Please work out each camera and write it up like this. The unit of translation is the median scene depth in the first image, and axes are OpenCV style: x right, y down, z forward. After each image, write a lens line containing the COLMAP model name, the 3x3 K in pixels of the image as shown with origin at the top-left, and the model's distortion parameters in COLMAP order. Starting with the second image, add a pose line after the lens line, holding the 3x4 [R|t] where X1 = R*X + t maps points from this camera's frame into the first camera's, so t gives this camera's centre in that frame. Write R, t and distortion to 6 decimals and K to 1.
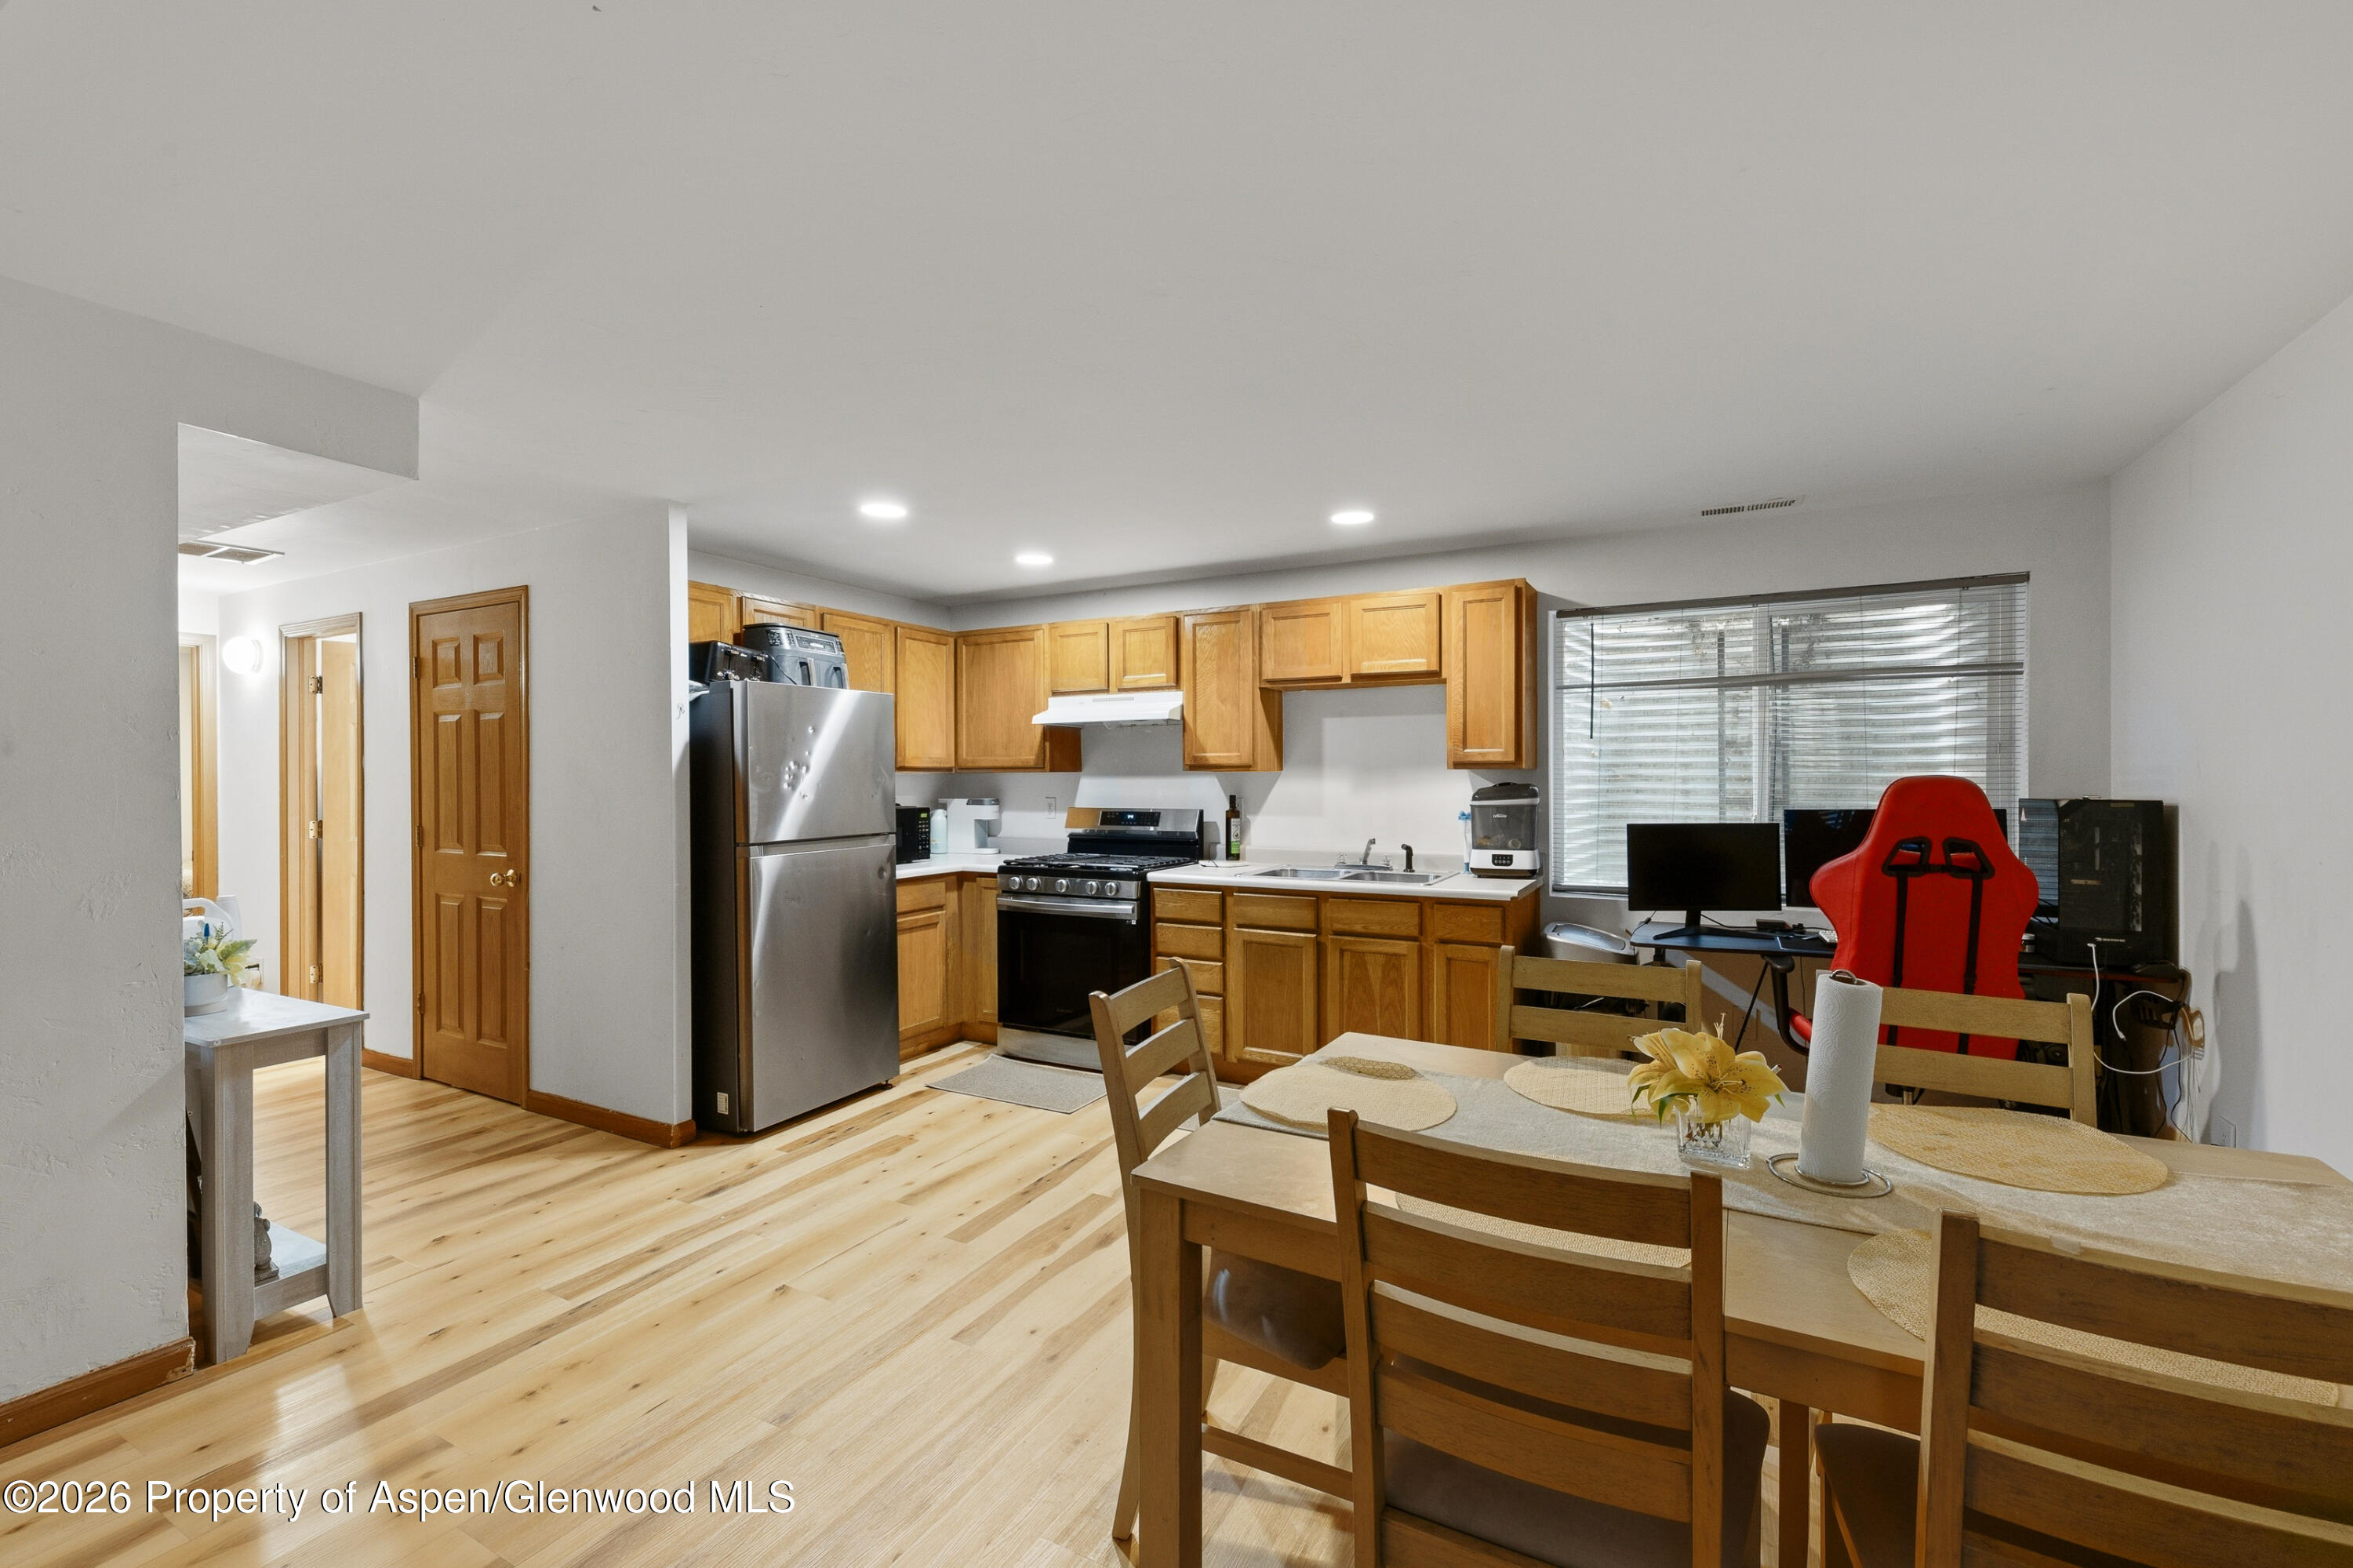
lens RADIAL K [[1039.5, 0, 1215.7], [0, 1039.5, 781.8], [0, 0, 1]] dist [0.002993, -0.005540]
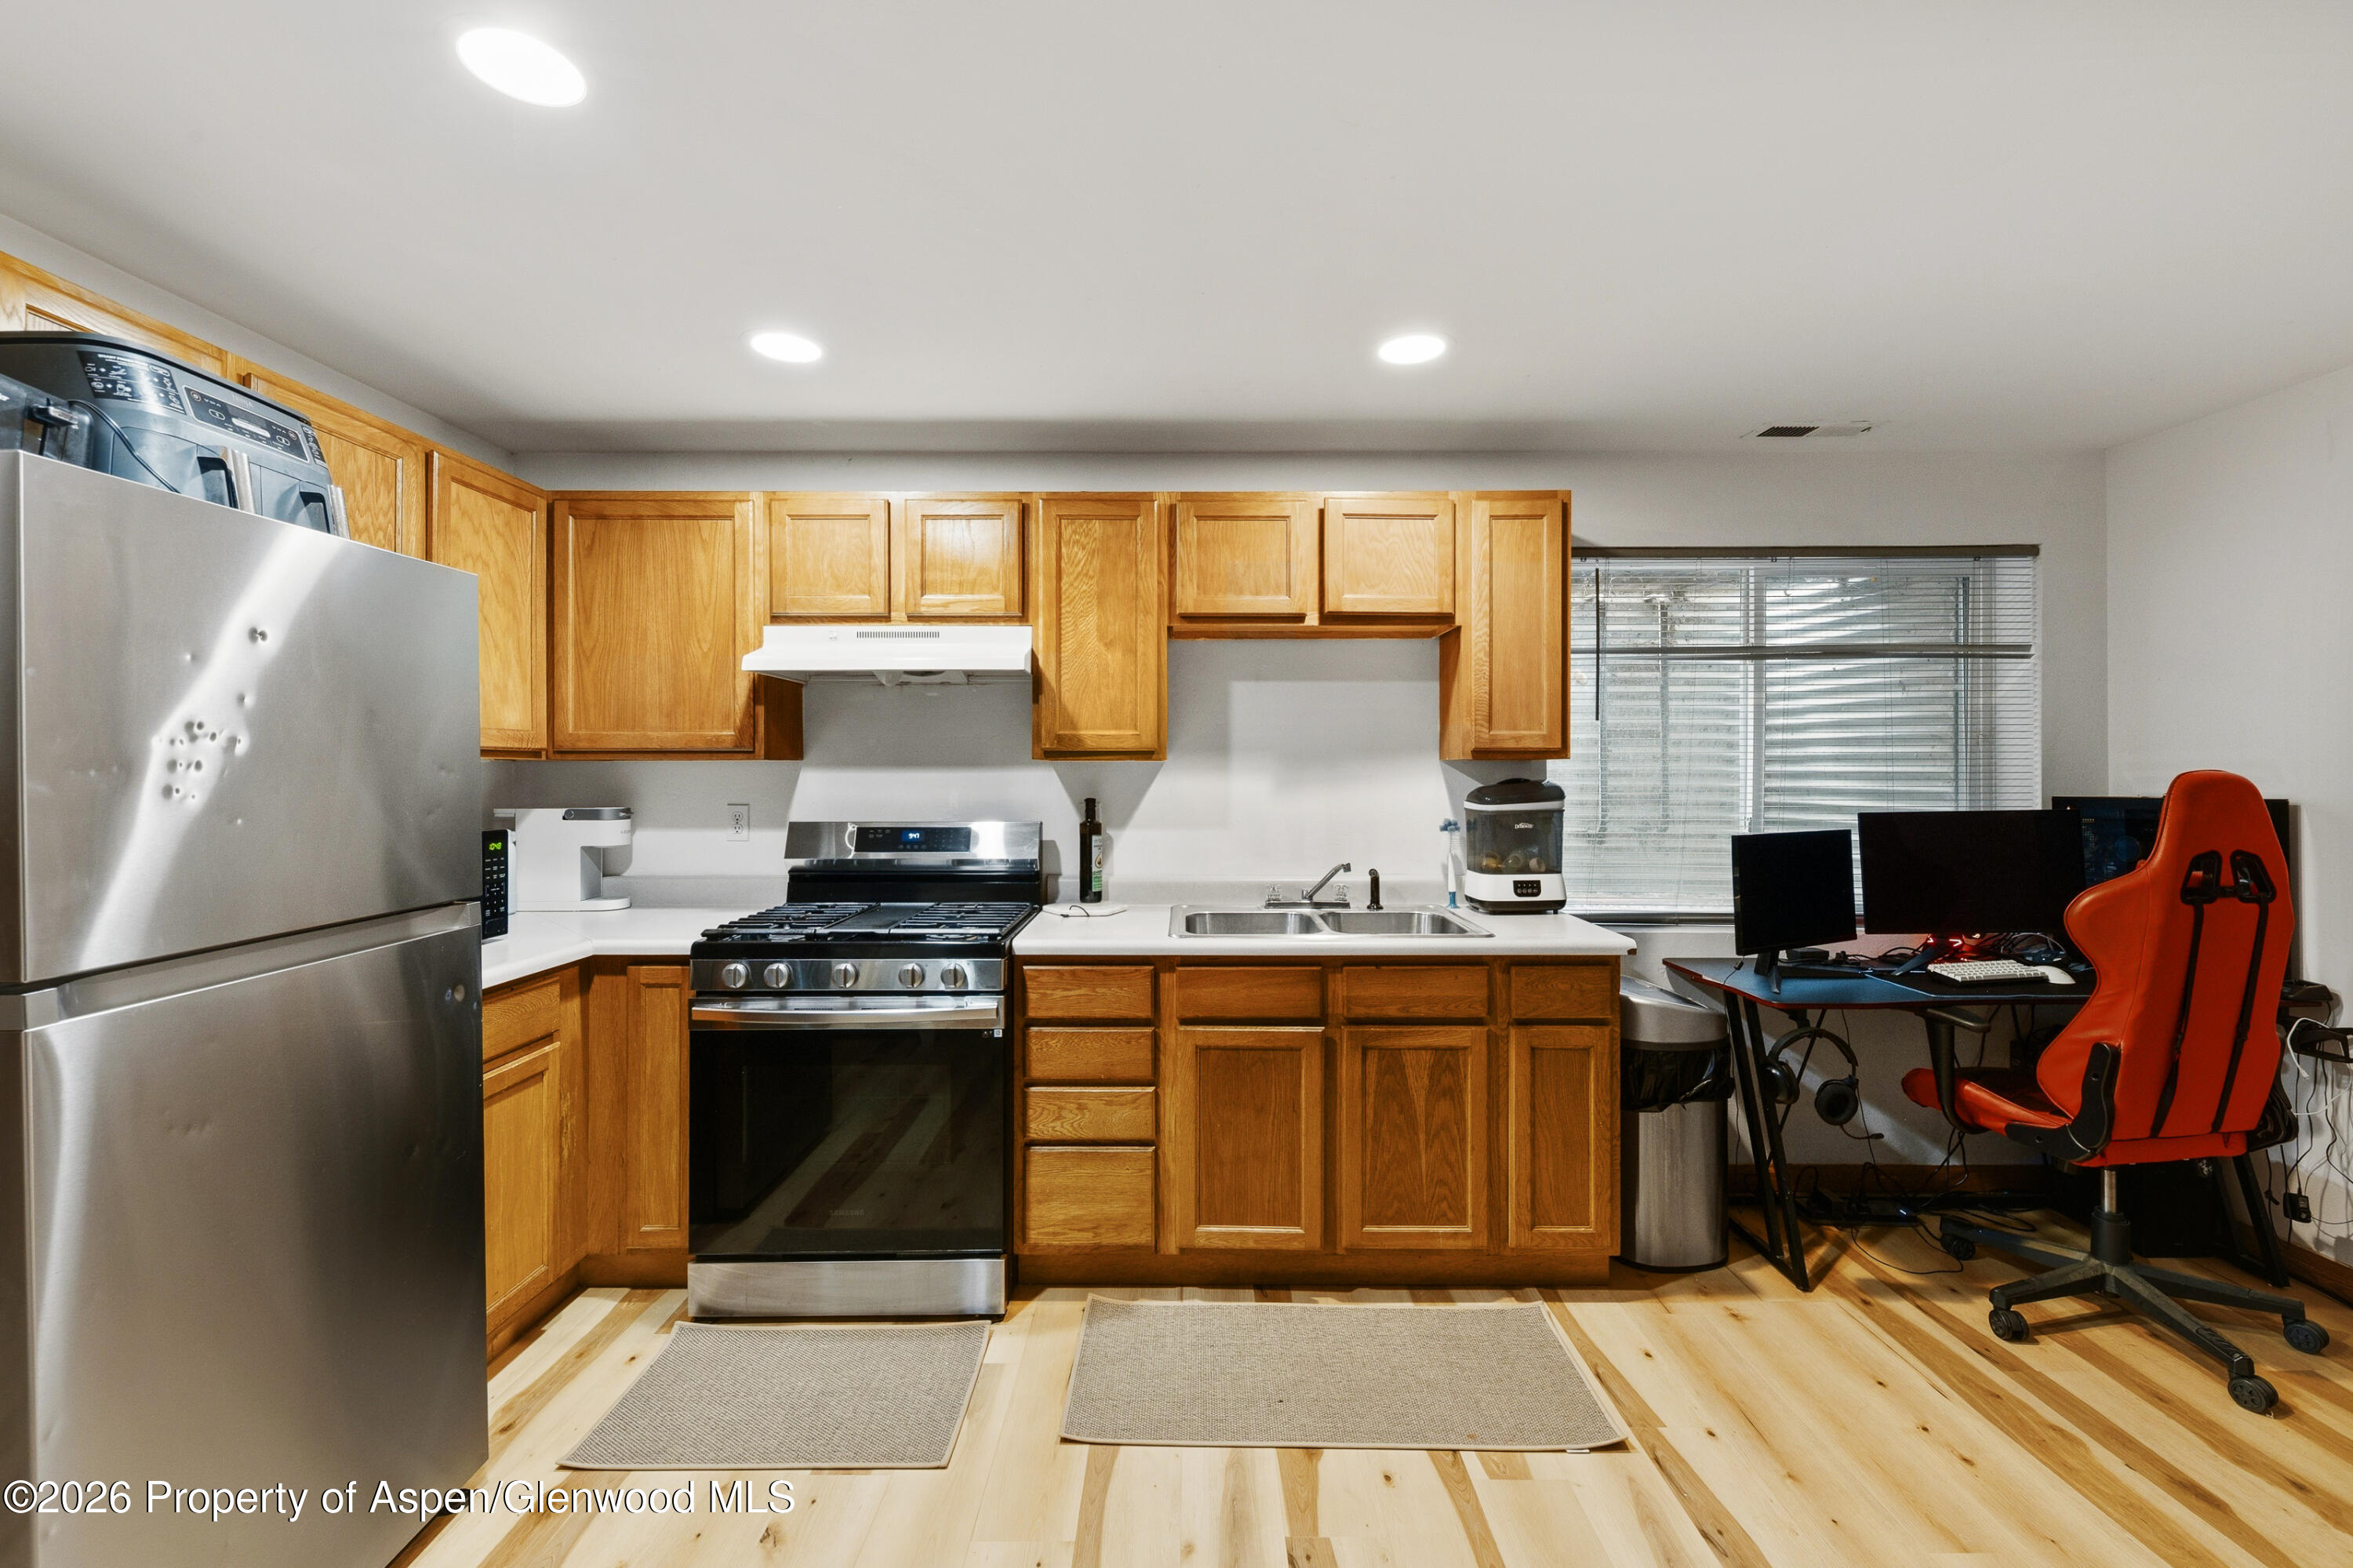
lens RADIAL K [[992.3, 0, 1180.5], [0, 992.3, 765.8], [0, 0, 1]] dist [0.017800, -0.009984]
pose [[0.889728, 0.005256, 0.456461, -0.219599], [-0.000808, 0.999950, -0.009940, -0.000886], [-0.456490, 0.008475, 0.889688, 0.458542]]
